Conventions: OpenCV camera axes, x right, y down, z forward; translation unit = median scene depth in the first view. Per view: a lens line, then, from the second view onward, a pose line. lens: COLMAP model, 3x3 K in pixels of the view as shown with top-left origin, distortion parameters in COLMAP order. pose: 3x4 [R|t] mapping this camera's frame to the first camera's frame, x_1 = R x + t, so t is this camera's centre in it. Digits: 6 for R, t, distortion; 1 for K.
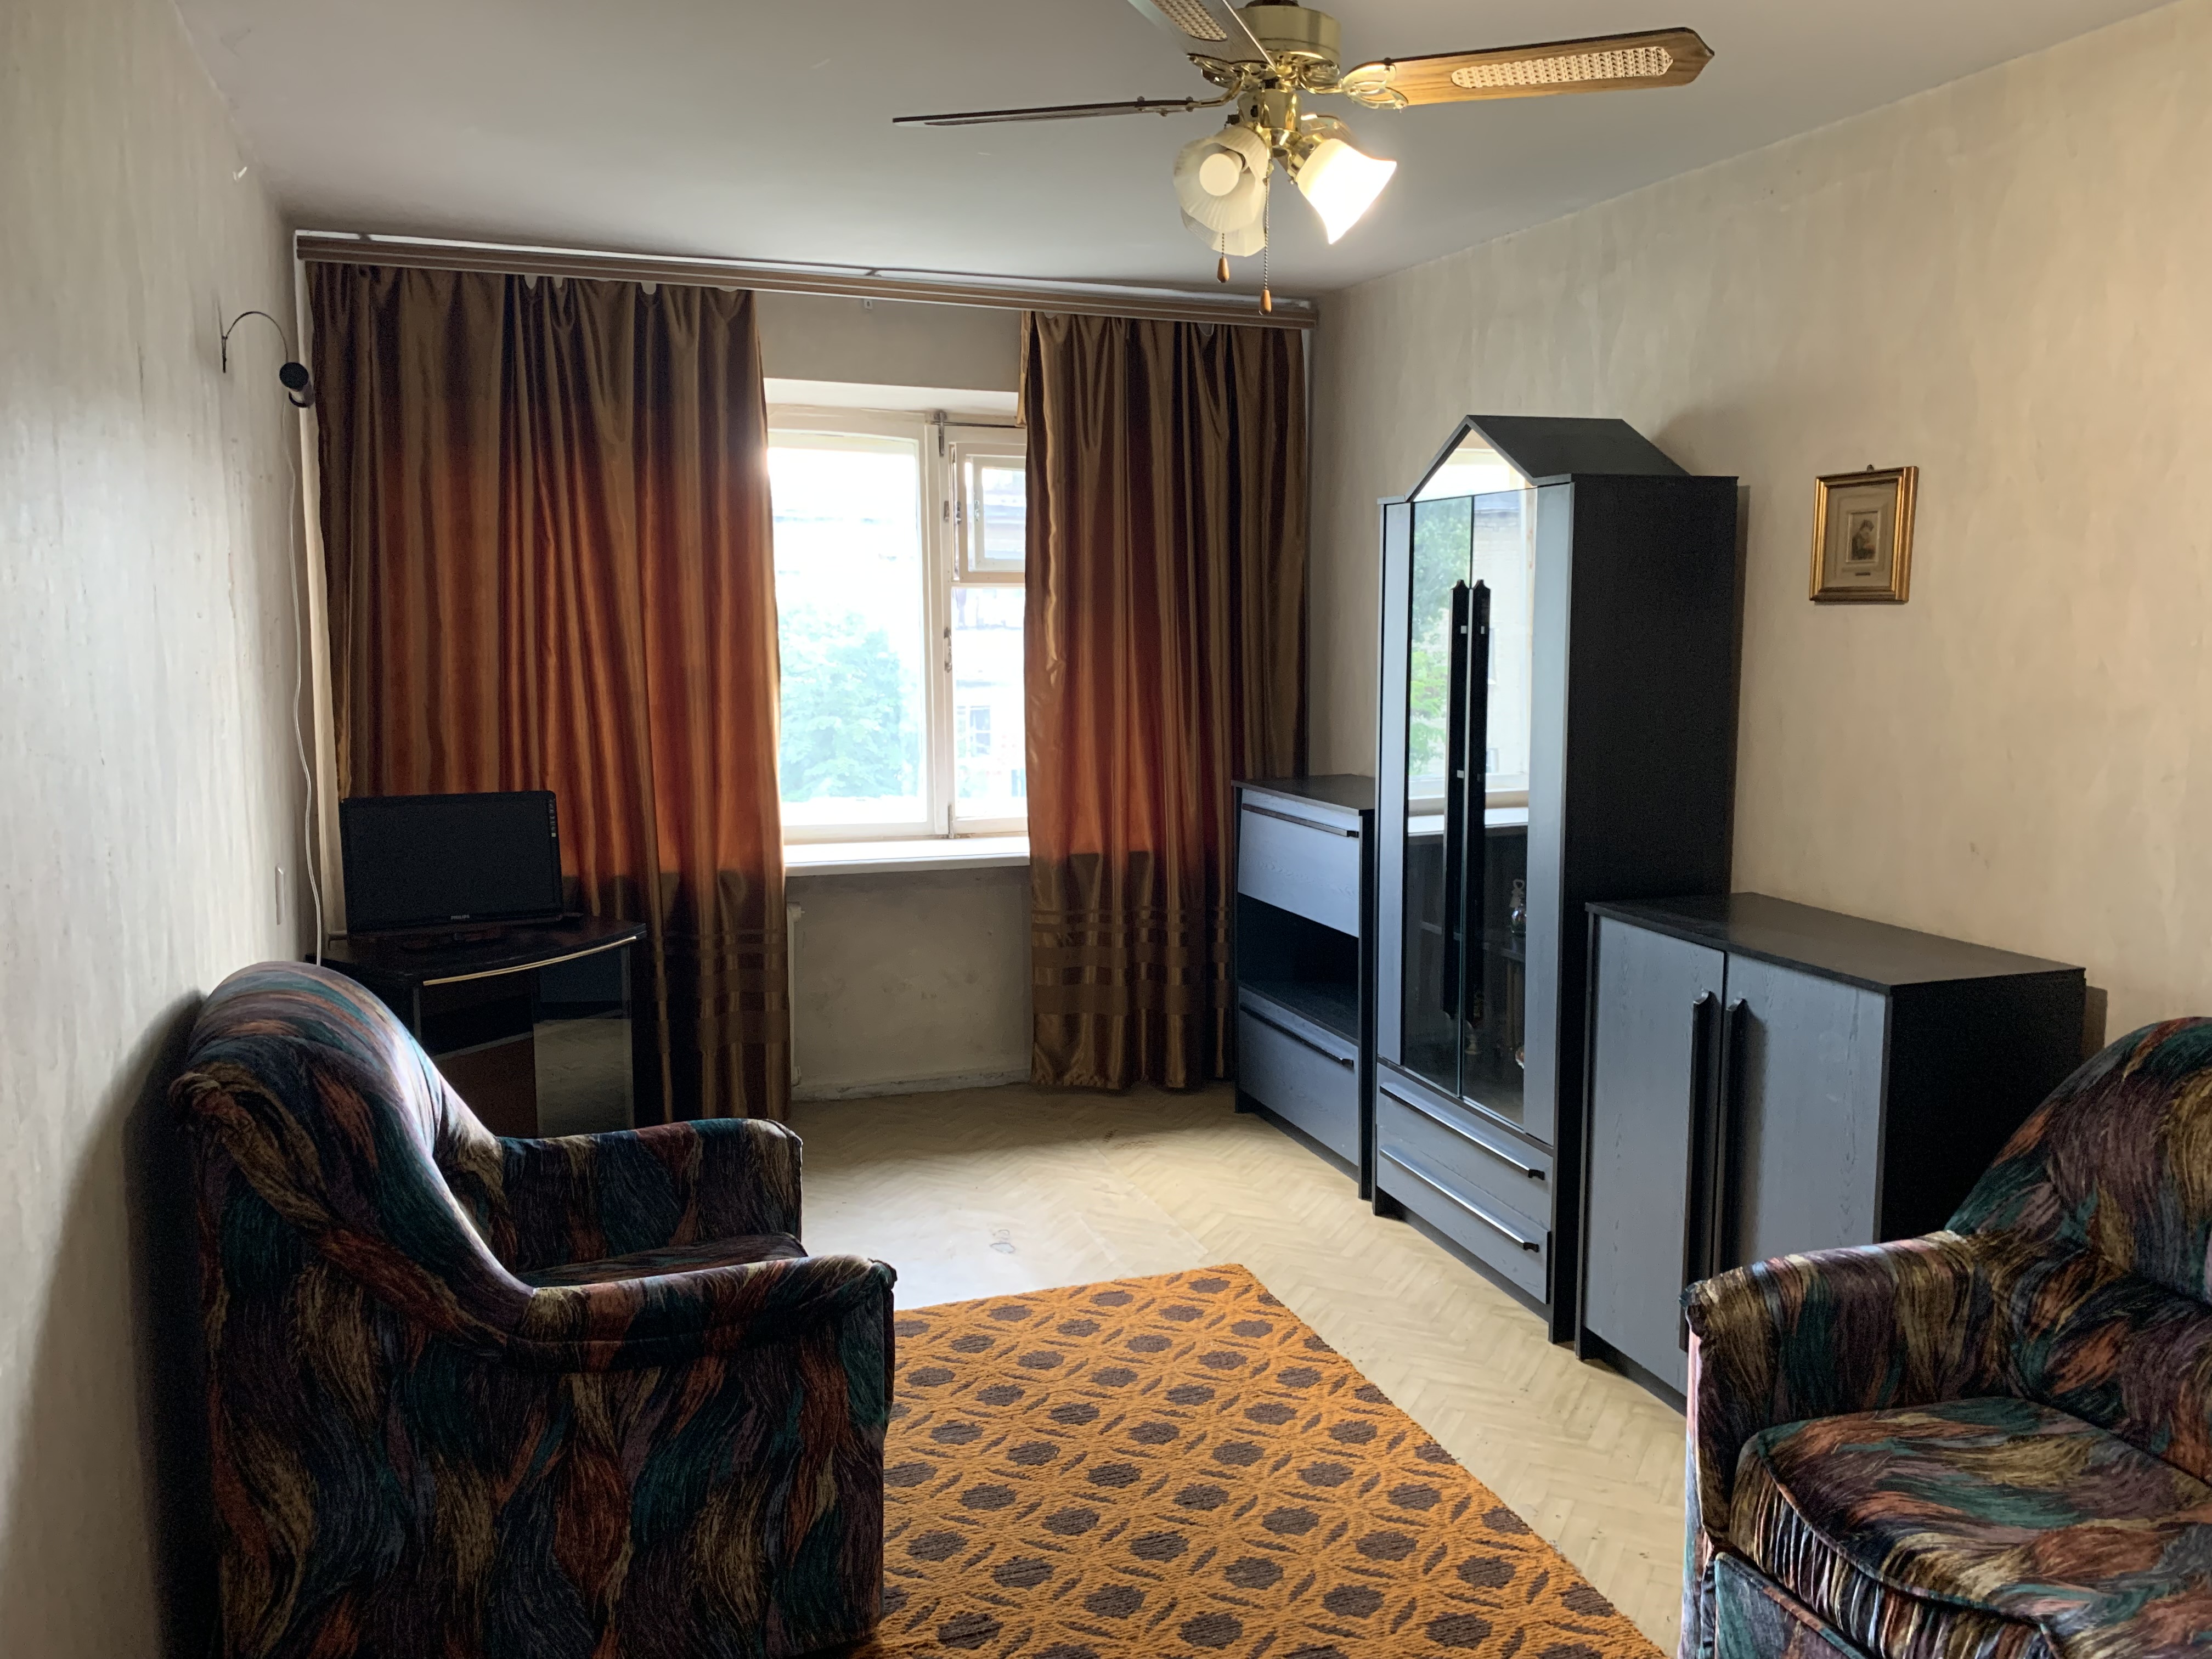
lens RADIAL K [[1707.6, 0, 1122.7], [0, 1707.6, 822.4], [0, 0, 1]] dist [0.029098, -0.032040]
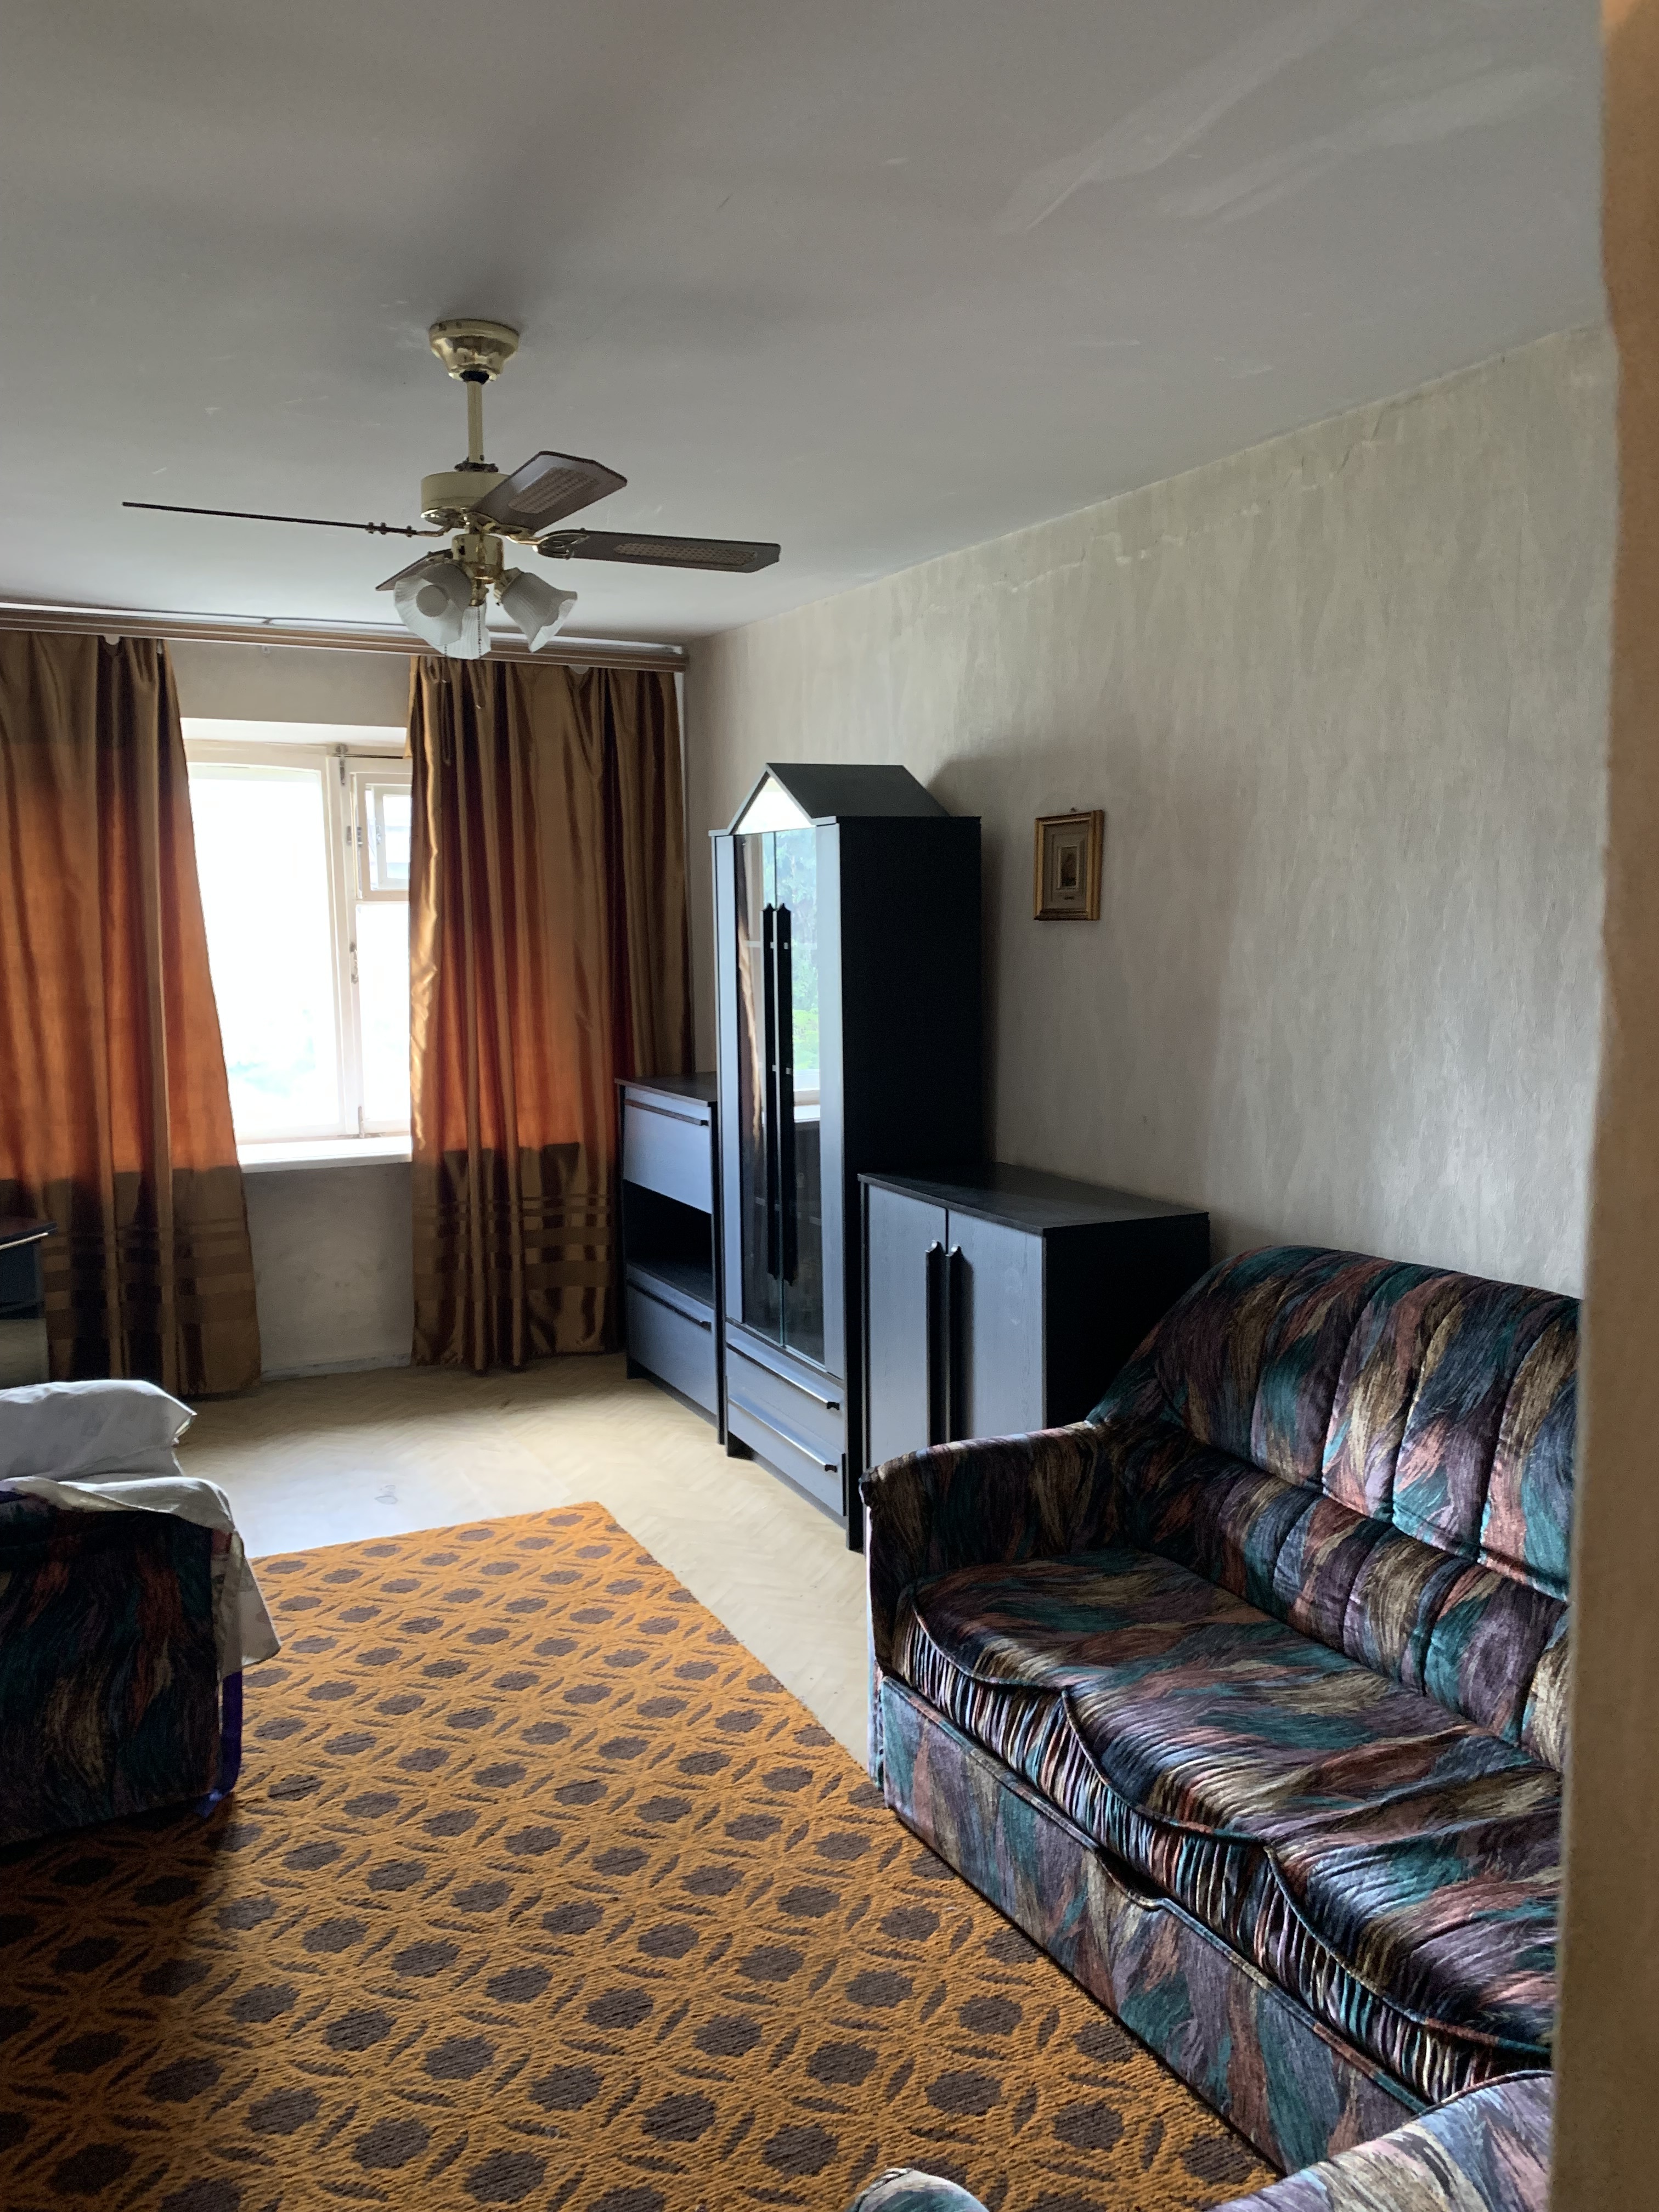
lens RADIAL K [[1707.6, 0, 807.3], [0, 1707.6, 1096.8], [0, 0, 1]] dist [0.029098, -0.032040]
pose [[0.994670, -0.020600, 0.101033, 0.119893], [0.022047, 0.999669, -0.013231, 0.008423], [-0.100727, 0.015388, 0.994795, -0.183712]]
